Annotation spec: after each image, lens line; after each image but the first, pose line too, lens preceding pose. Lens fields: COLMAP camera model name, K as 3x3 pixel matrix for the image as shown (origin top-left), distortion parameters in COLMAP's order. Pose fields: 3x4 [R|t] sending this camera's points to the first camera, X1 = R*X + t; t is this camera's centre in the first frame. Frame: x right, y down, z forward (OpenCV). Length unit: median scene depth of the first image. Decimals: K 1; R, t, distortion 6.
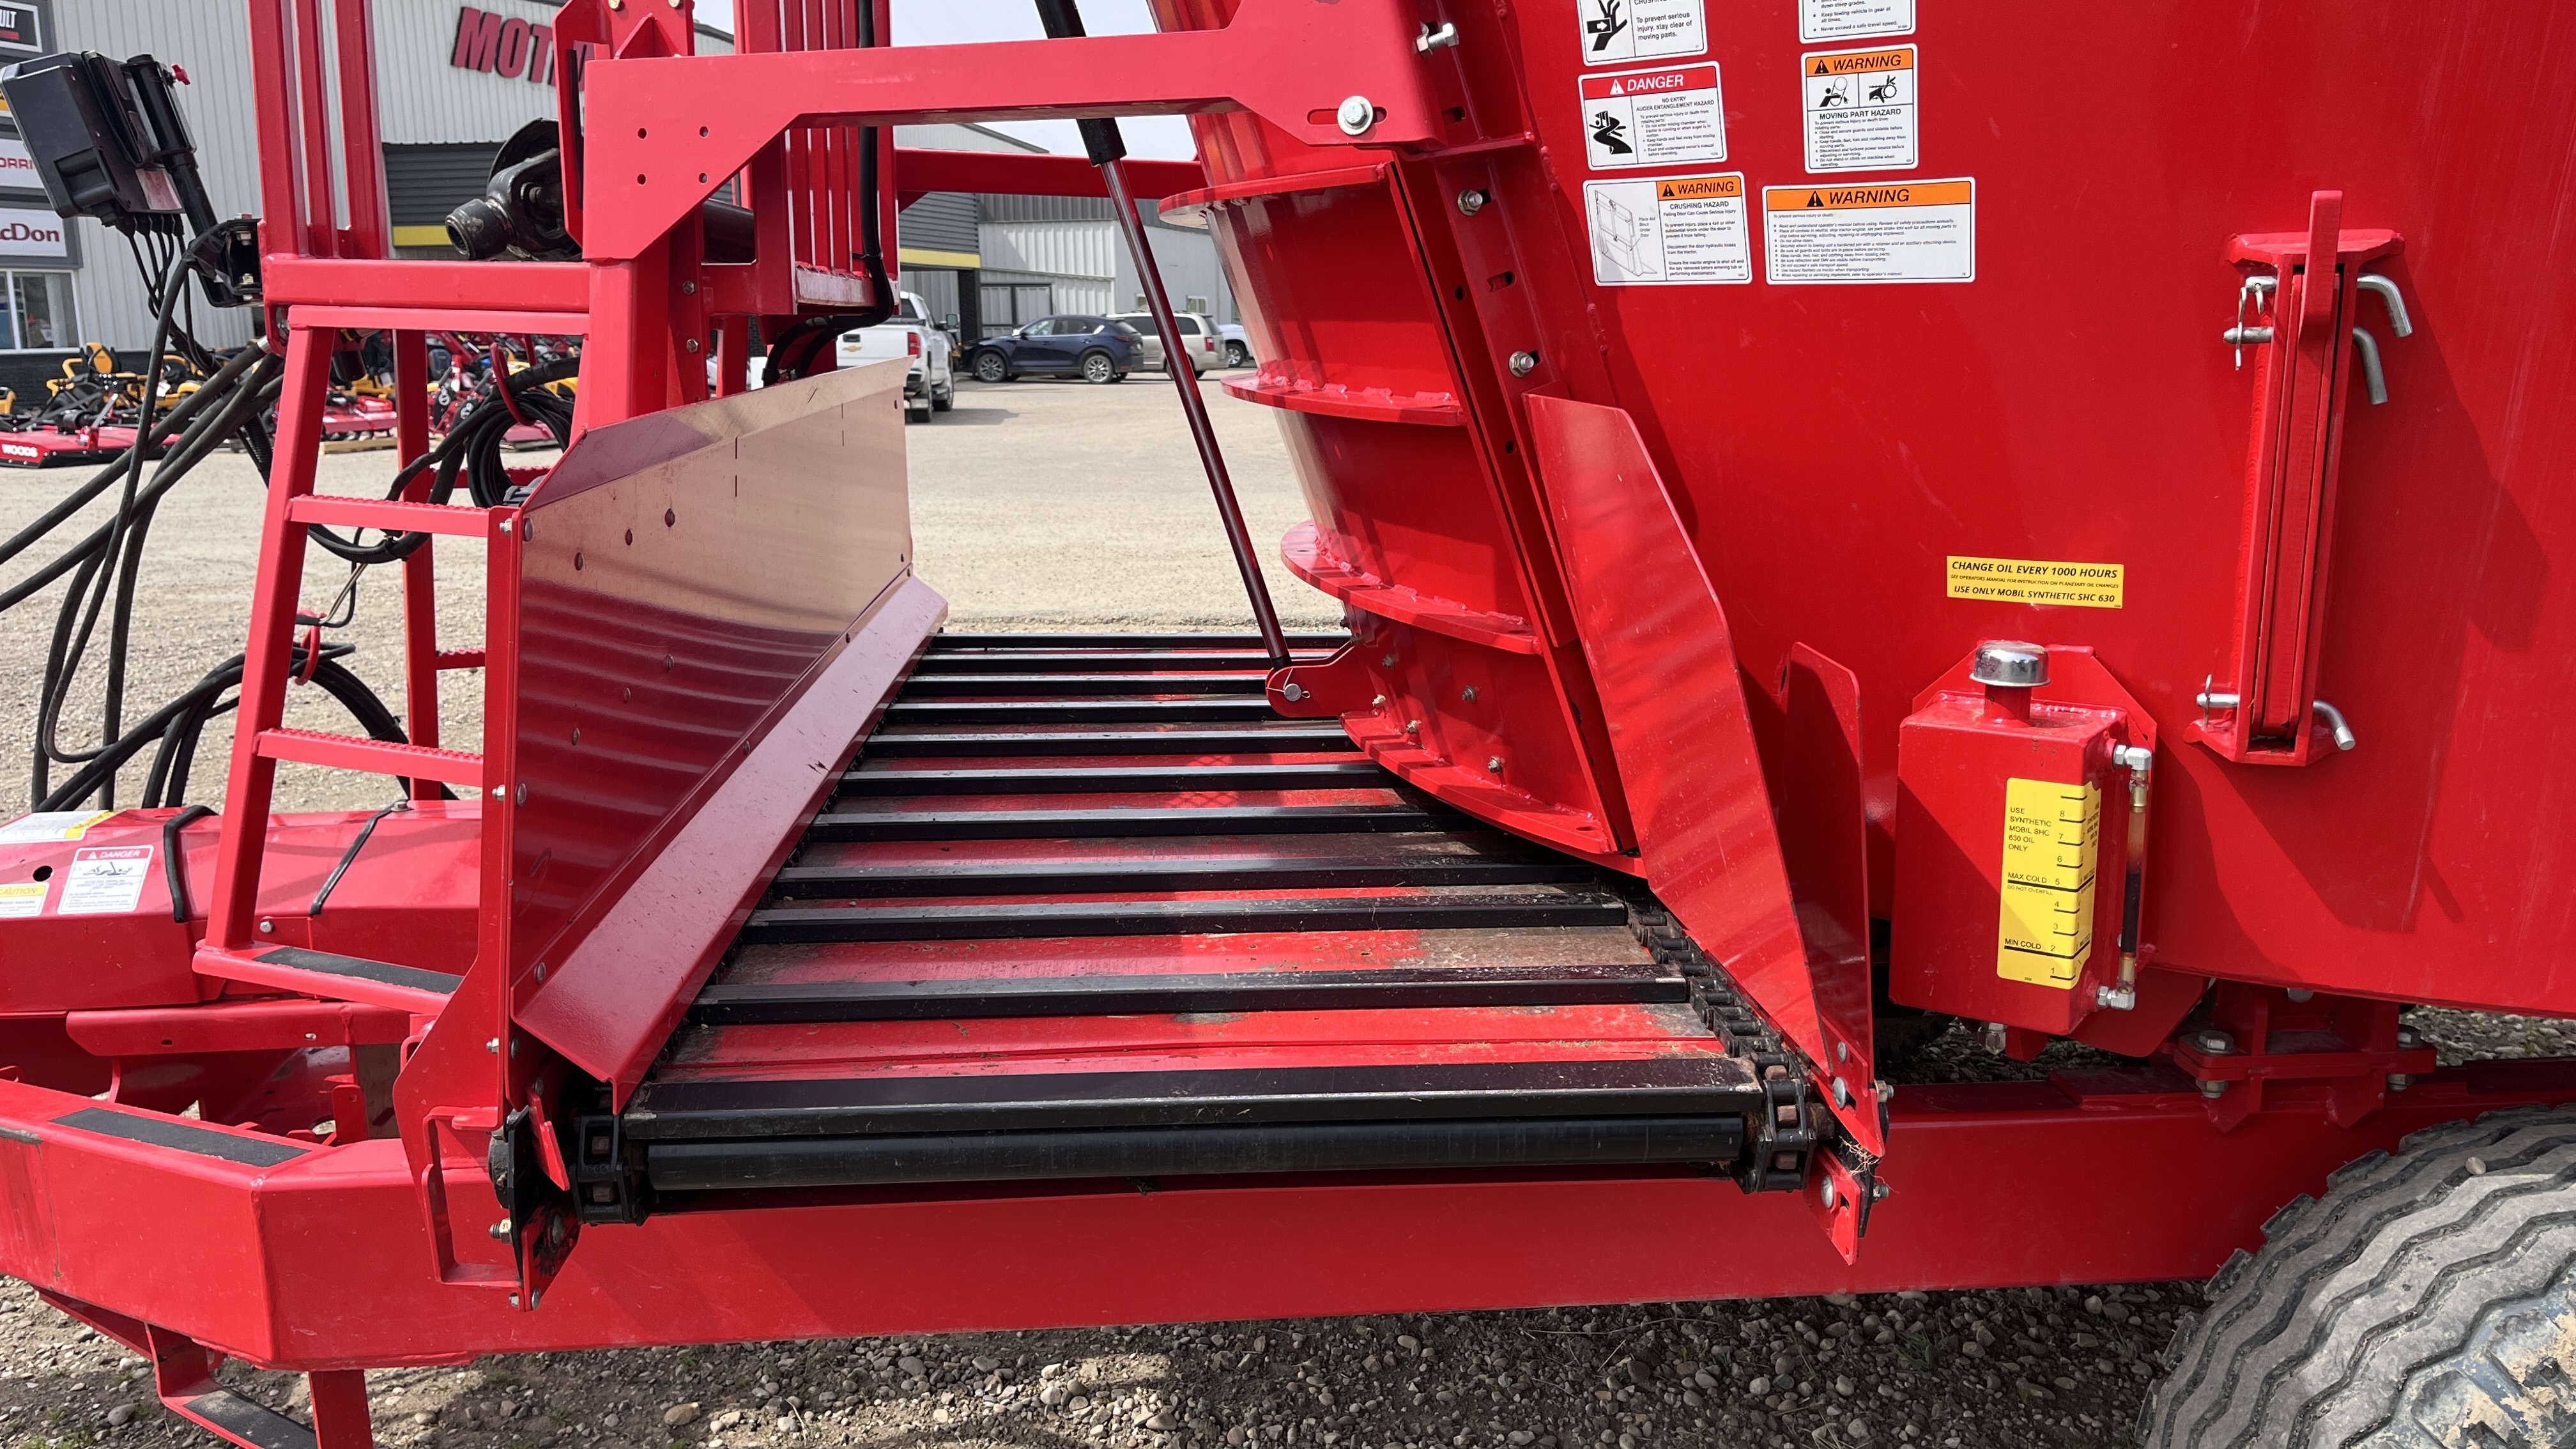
lens RADIAL K [[1996.0, 0, 1288.0], [0, 1996.0, 724.5], [0, 0, 1]] dist [0.003006, -0.003983]
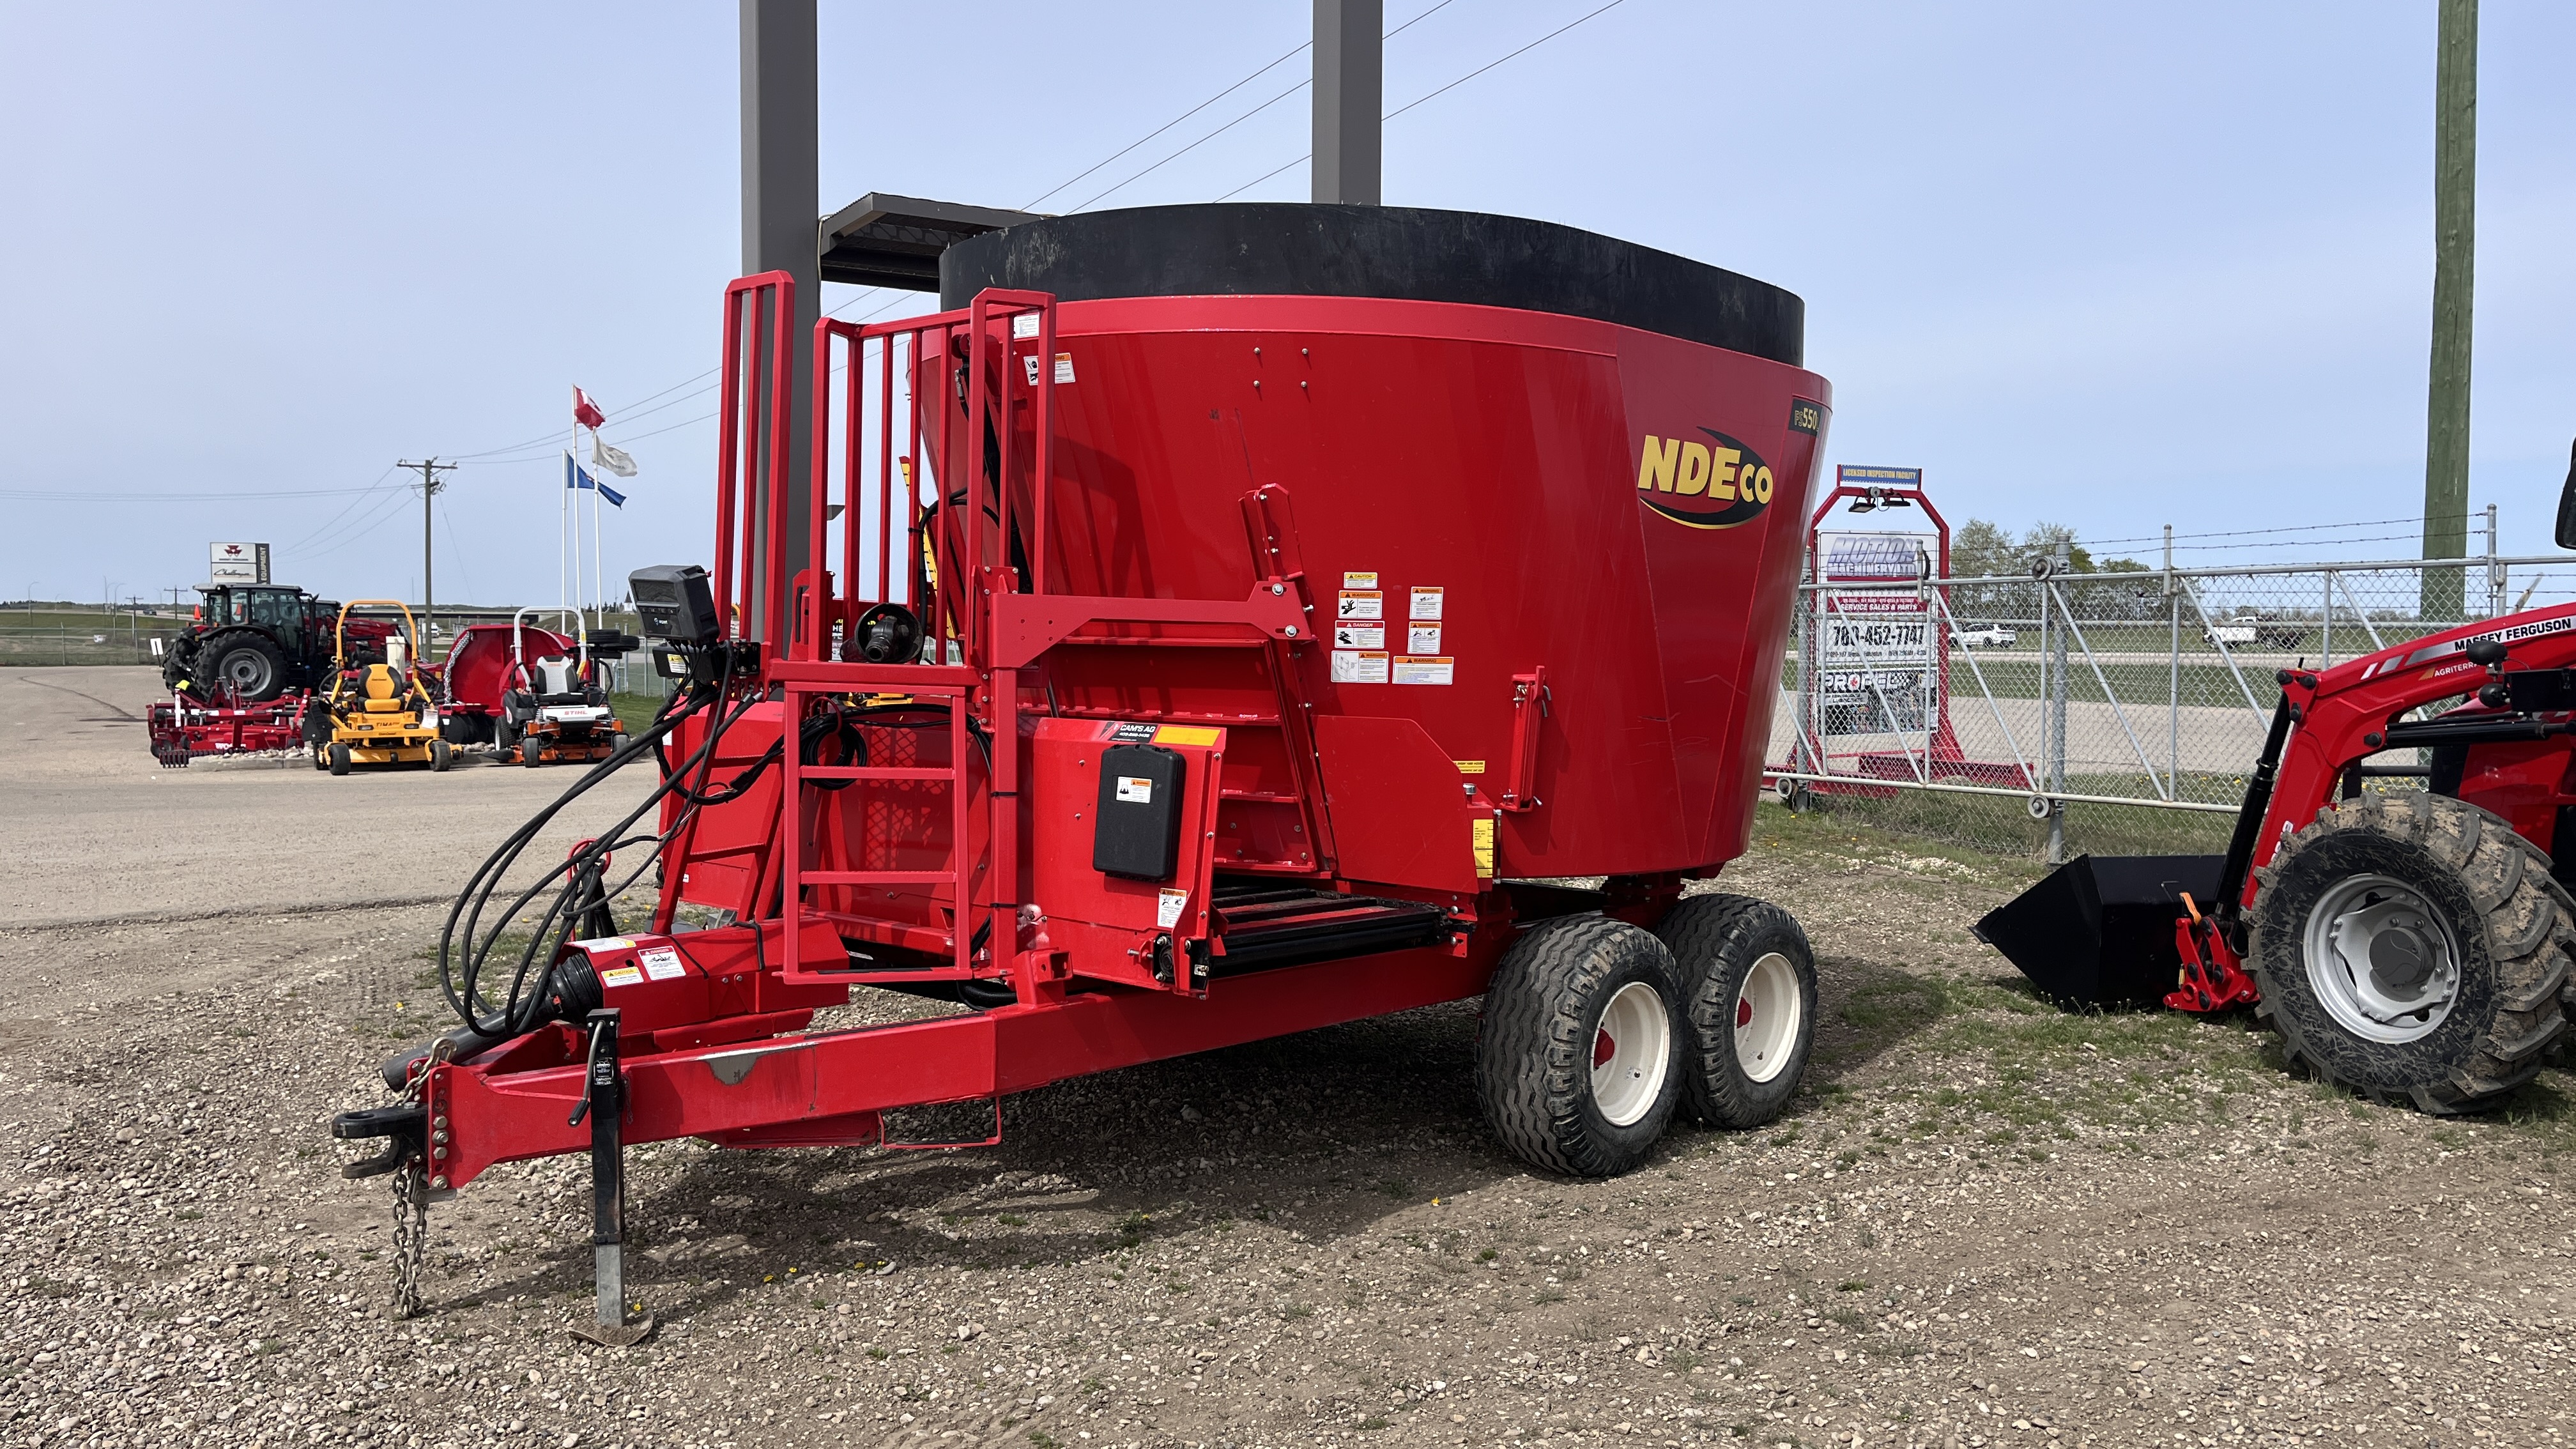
lens RADIAL K [[1921.2, 0, 1288.0], [0, 1921.2, 724.5], [0, 0, 1]] dist [0.030918, -0.001842]
pose [[0.738906, -0.012458, 0.673693, -2.118824], [0.115857, 0.987287, -0.108816, 0.186372], [-0.663773, 0.158457, 0.730956, -1.278467]]
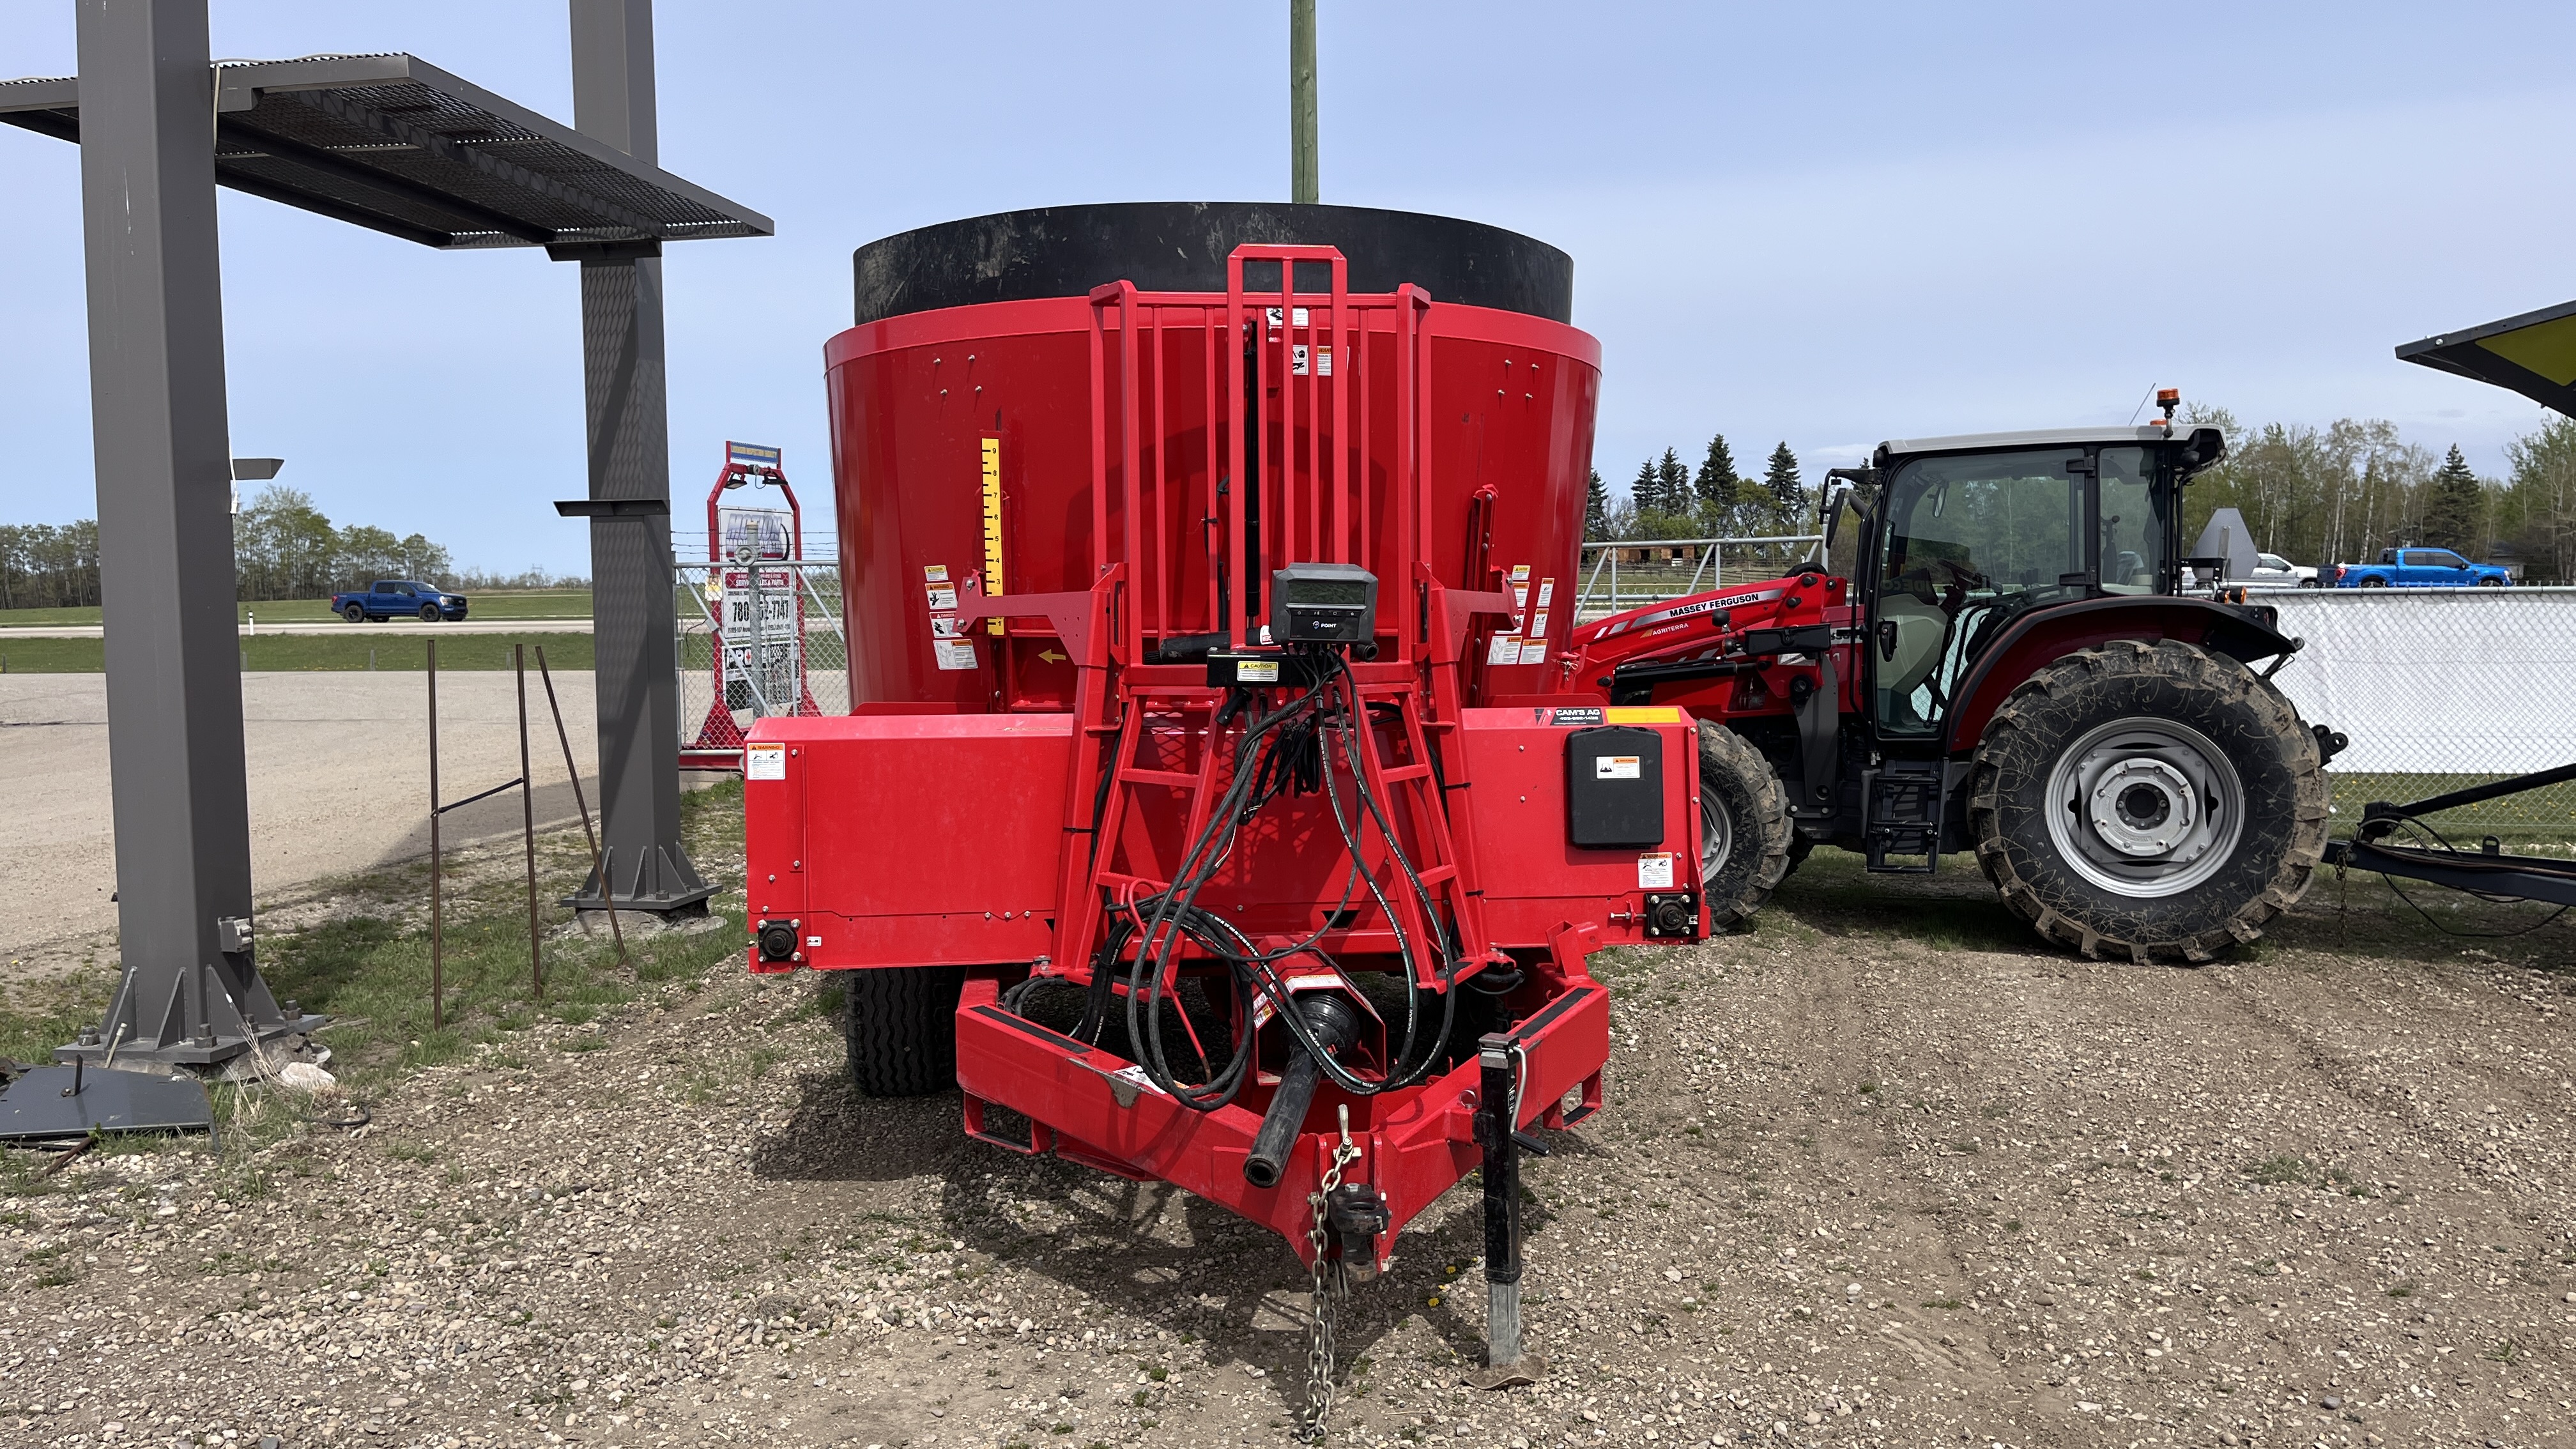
lens RADIAL K [[1921.2, 0, 1288.0], [0, 1921.2, 724.5], [0, 0, 1]] dist [0.030918, -0.001842]
pose [[-0.020940, -0.050255, 0.998517, -3.476105], [0.206285, 0.977028, 0.053499, -0.399775], [-0.978268, 0.207099, -0.010092, 1.506841]]
